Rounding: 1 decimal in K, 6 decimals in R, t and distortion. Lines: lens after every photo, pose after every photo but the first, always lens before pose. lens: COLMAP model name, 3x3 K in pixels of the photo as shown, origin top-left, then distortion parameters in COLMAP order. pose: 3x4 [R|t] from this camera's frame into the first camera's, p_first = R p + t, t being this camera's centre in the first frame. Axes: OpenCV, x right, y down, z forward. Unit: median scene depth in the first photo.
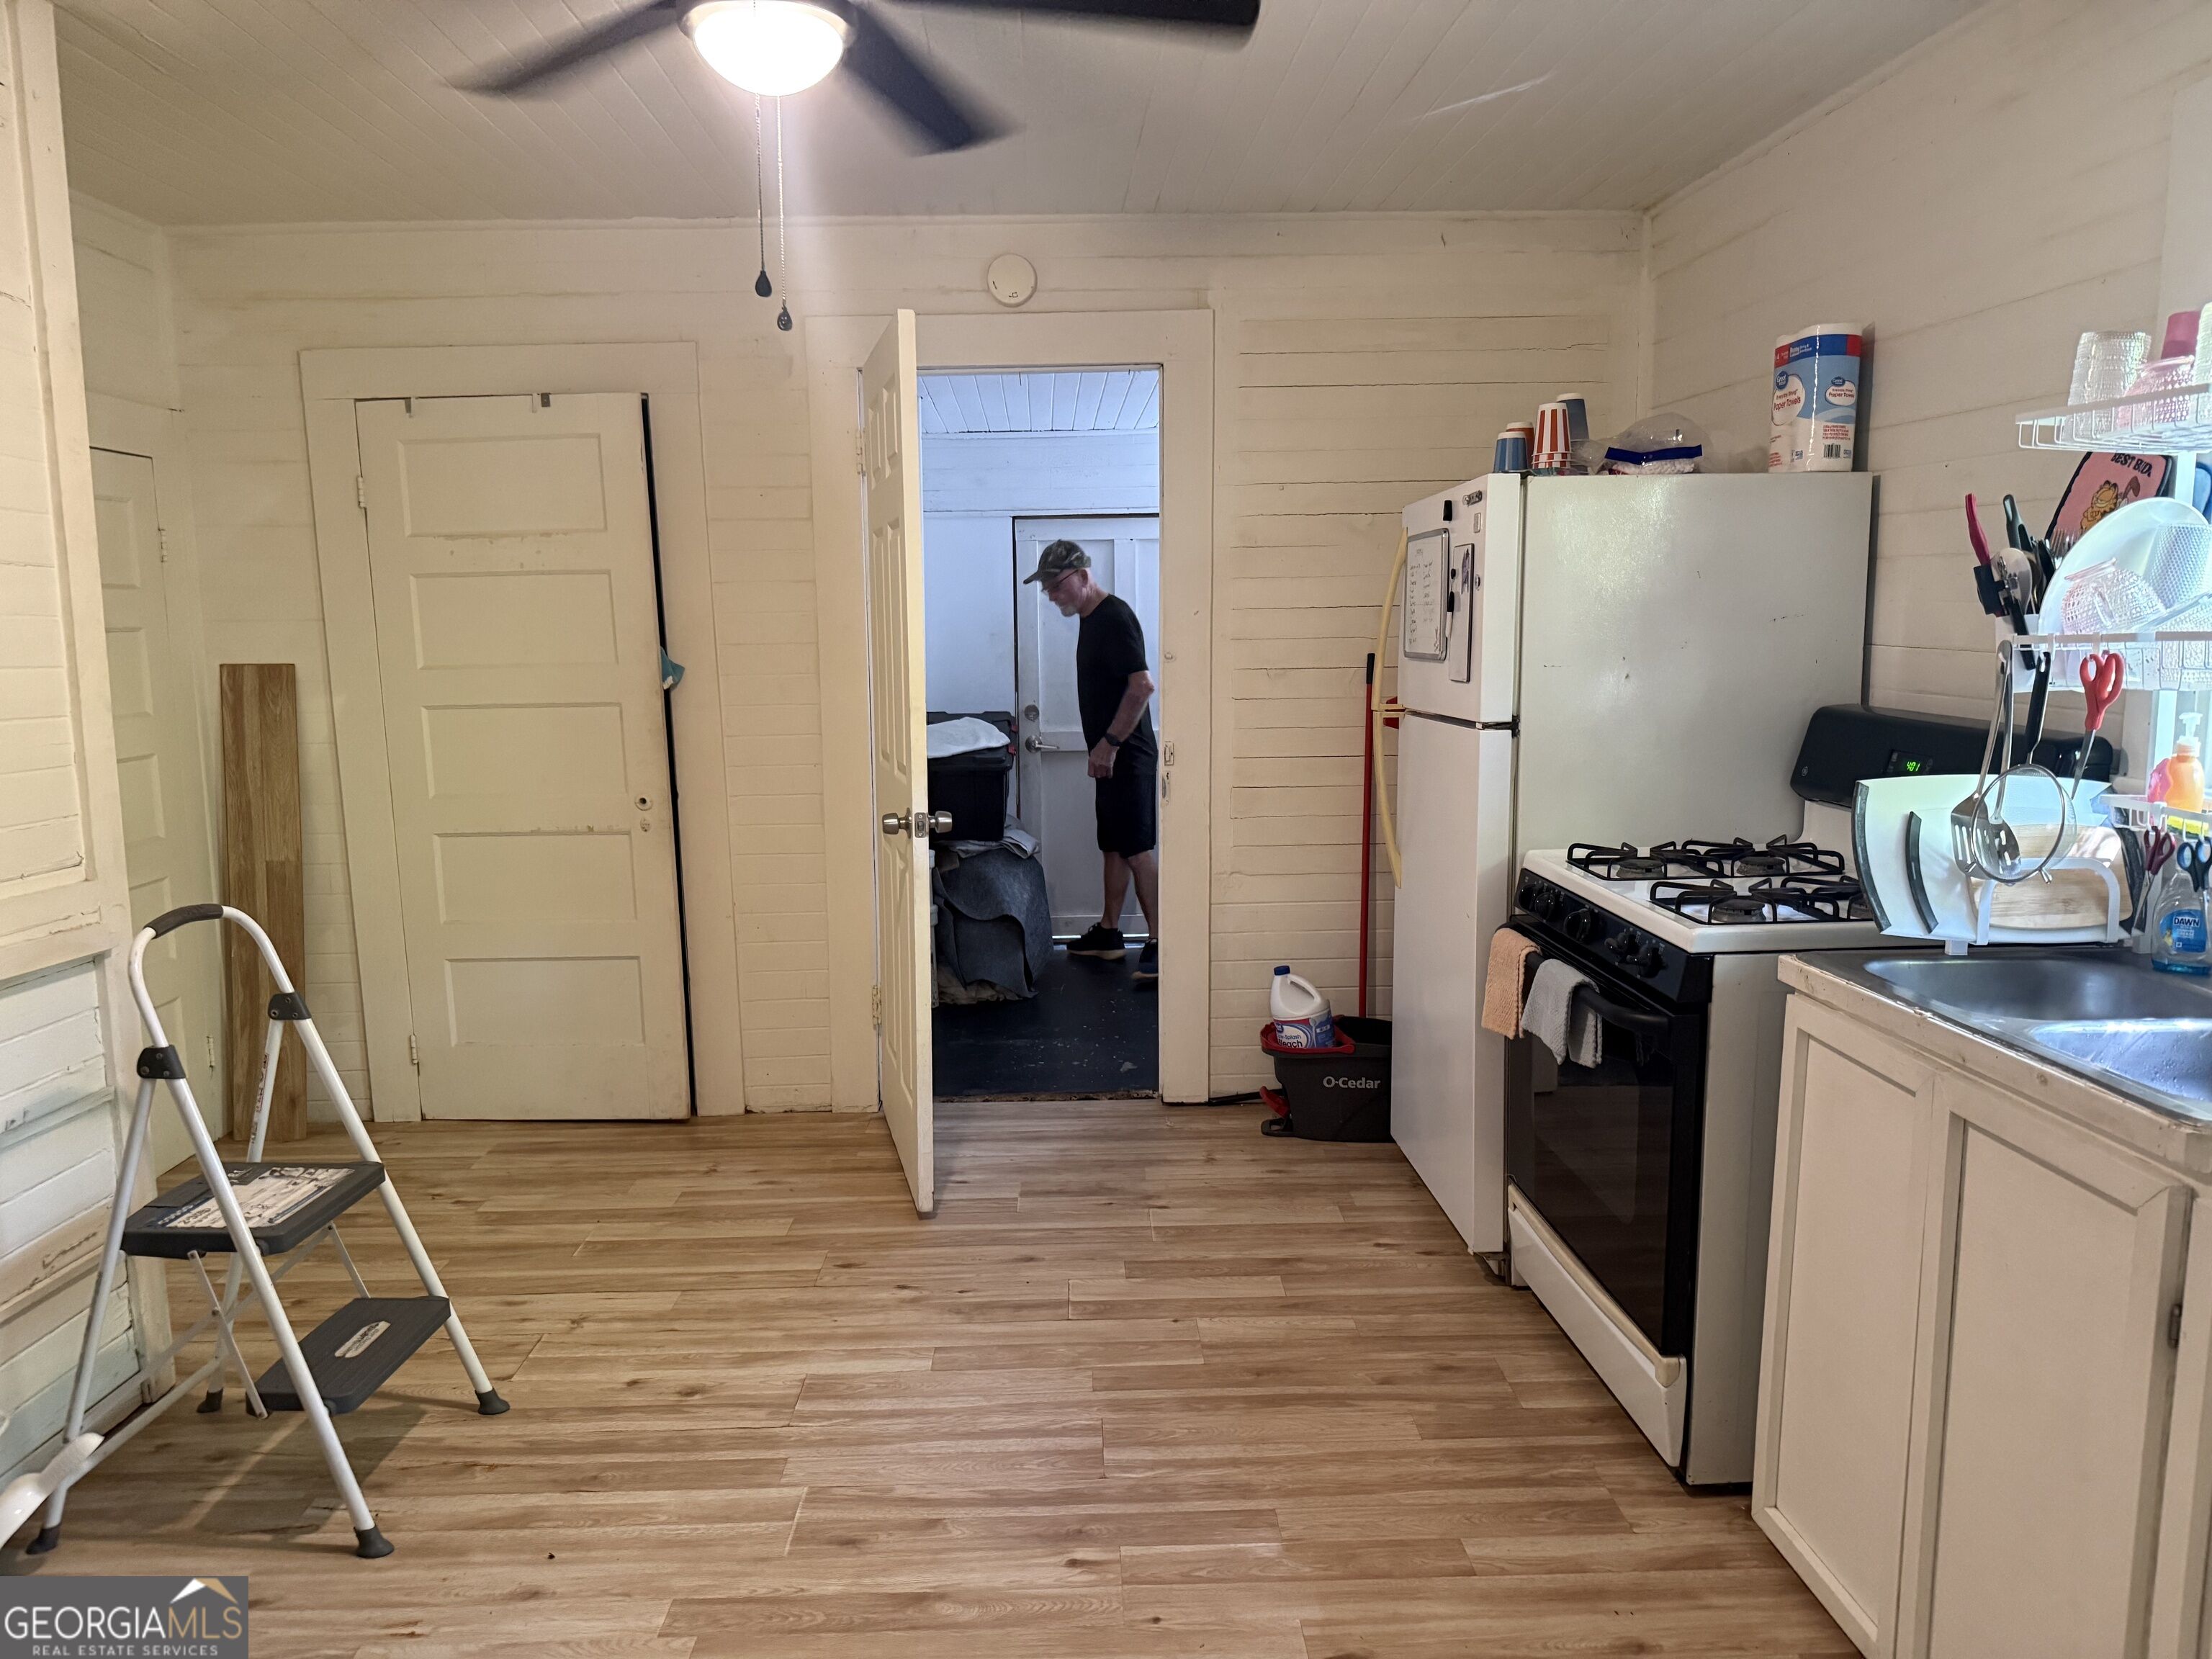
lens RADIAL K [[1644.6, 0, 1104.0], [0, 1644.6, 836.8], [0, 0, 1]] dist [0.067662, -0.029962]
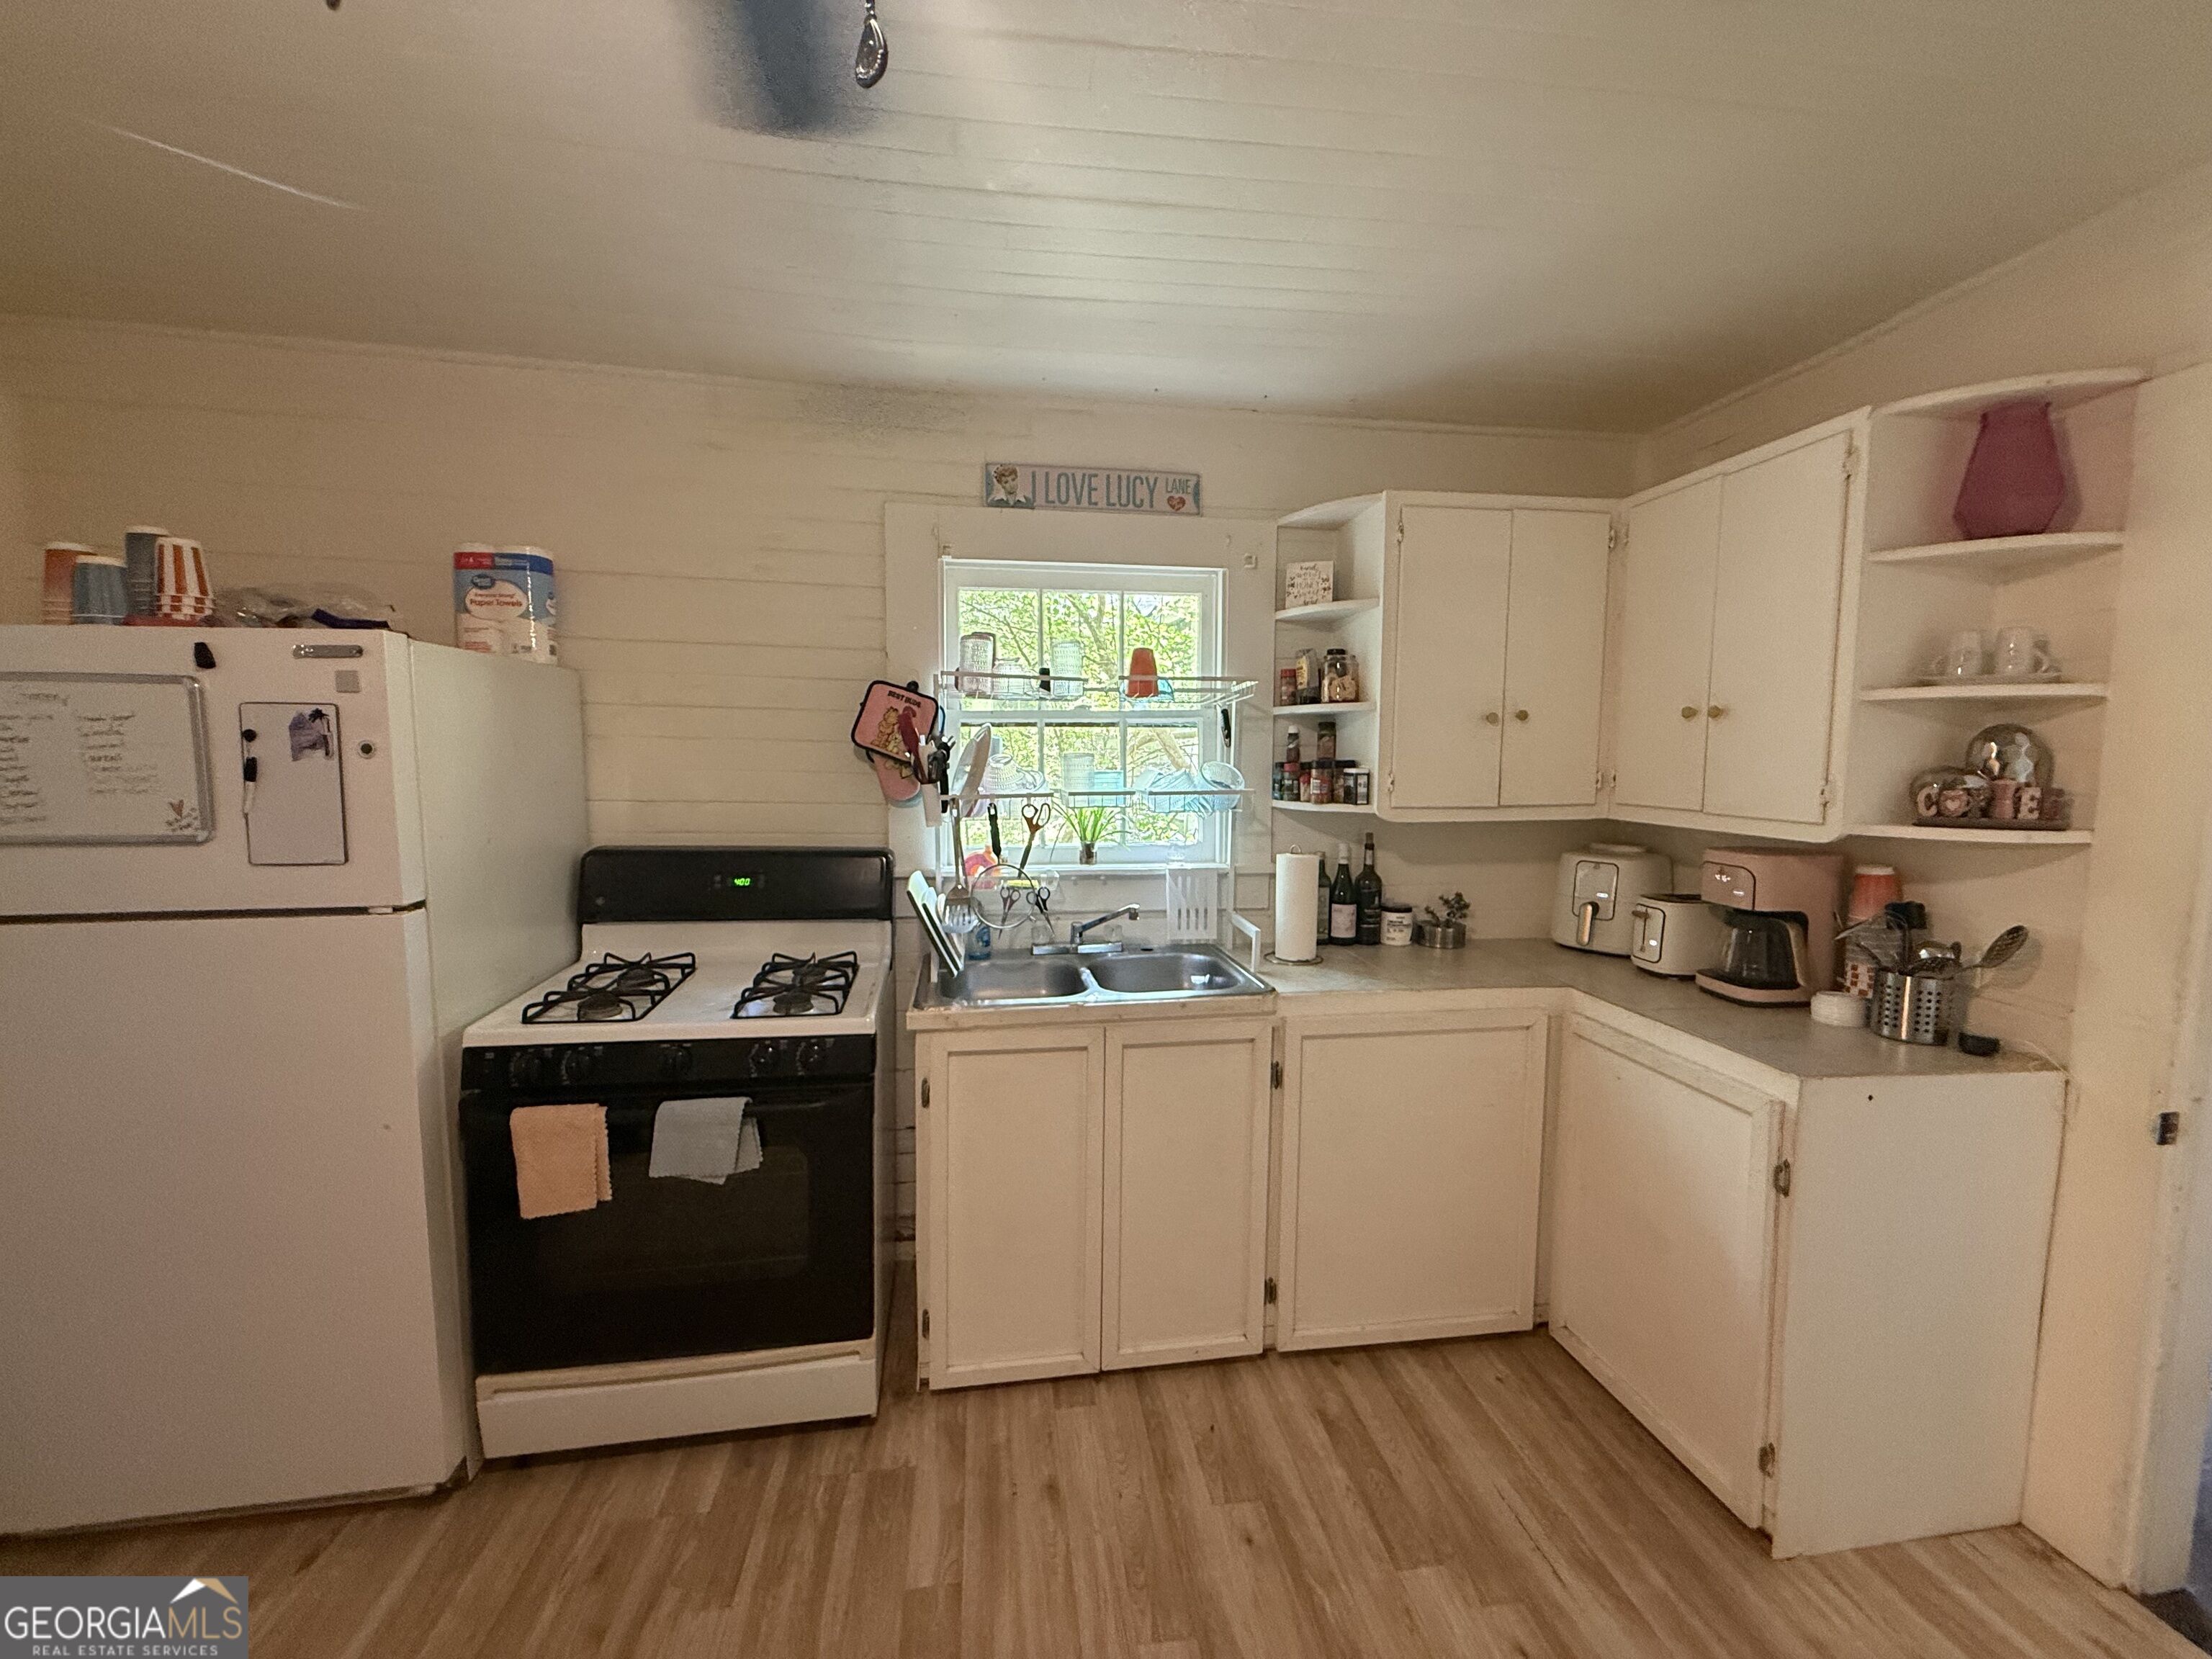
lens RADIAL K [[891.6, 0, 1105.5], [0, 891.6, 829.6], [0, 0, 1]] dist [0.001943, 0.000476]
pose [[-0.115639, -0.080837, 0.989997, -0.292271], [0.126638, 0.987350, 0.095413, -0.109342], [-0.985186, 0.136405, -0.103939, 0.680721]]
